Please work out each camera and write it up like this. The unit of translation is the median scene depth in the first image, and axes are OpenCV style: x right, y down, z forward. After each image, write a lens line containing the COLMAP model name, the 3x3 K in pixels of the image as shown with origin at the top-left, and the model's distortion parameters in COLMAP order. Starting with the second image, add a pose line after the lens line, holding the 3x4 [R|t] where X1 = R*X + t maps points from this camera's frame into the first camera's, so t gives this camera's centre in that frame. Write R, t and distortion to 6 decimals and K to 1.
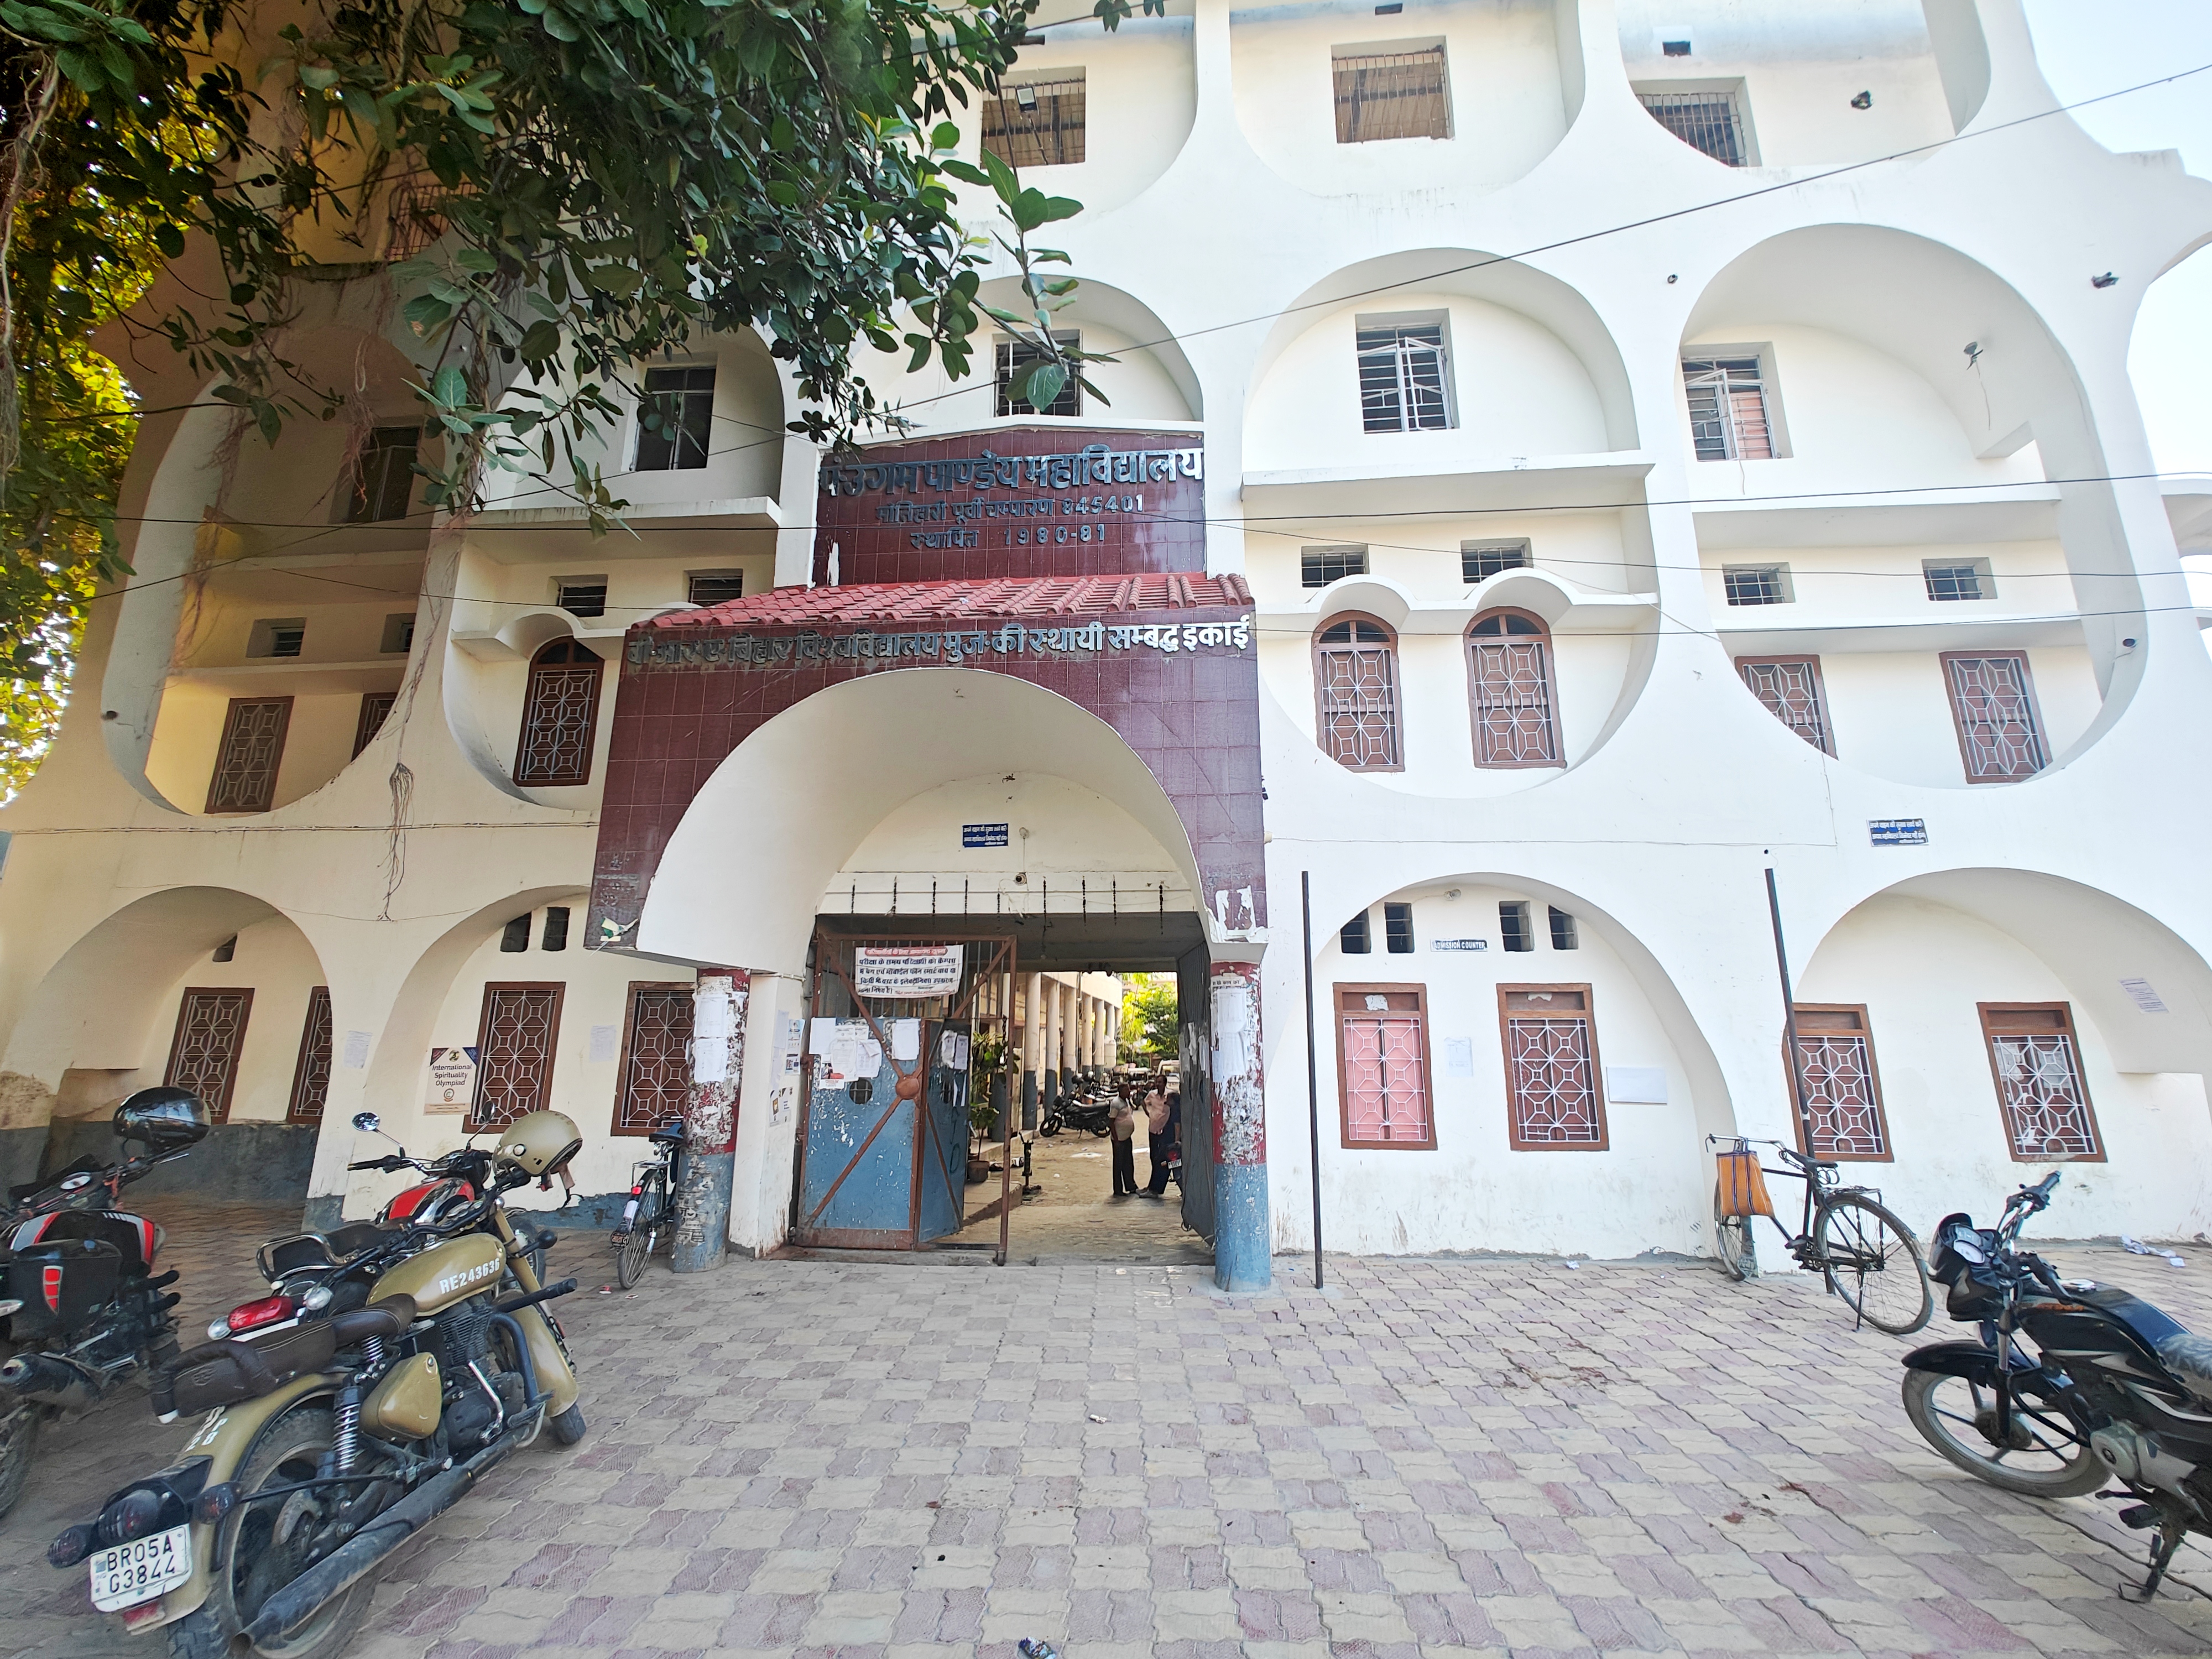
lens RADIAL K [[931.3, 0, 1106.7], [0, 931.3, 822.5], [0, 0, 1]] dist [-0.002630, 0.000356]
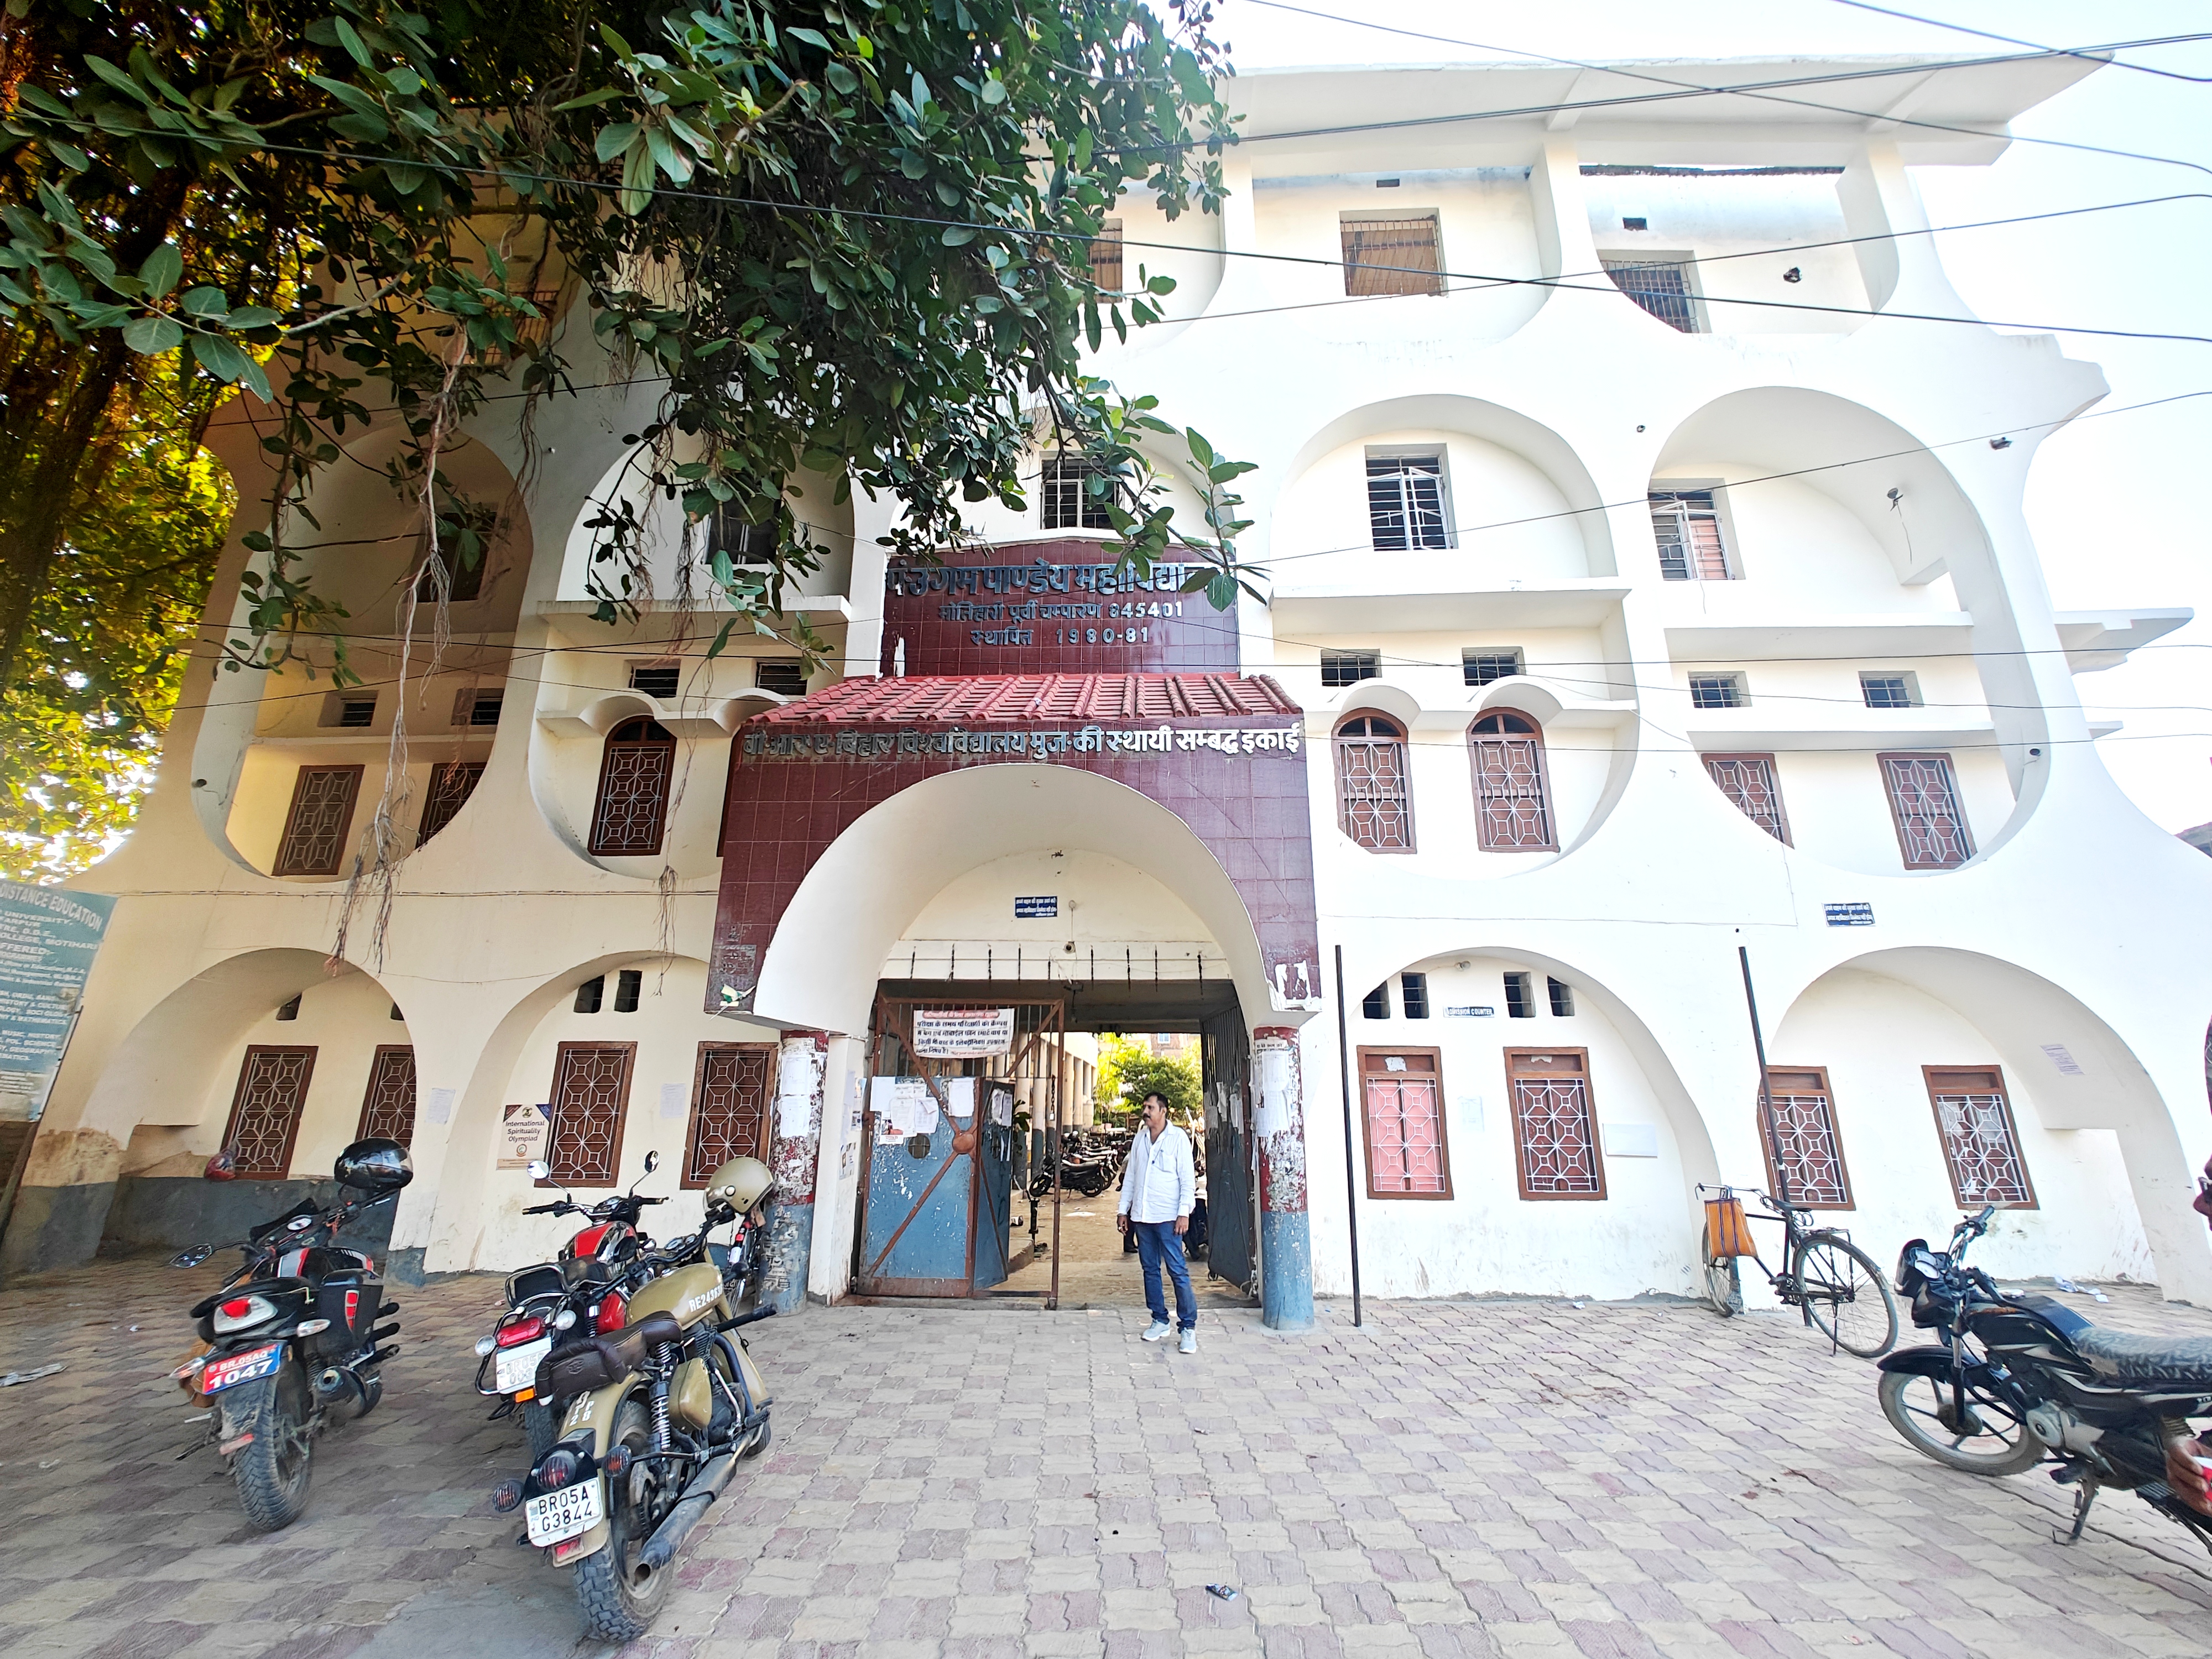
lens RADIAL K [[931.3, 0, 1106.7], [0, 931.3, 822.5], [0, 0, 1]] dist [-0.002630, 0.000356]
pose [[0.999135, 0.013289, 0.039405, -0.099641], [-0.010899, 0.998123, -0.060255, -0.021709], [-0.040132, 0.059774, 0.997405, -0.102558]]
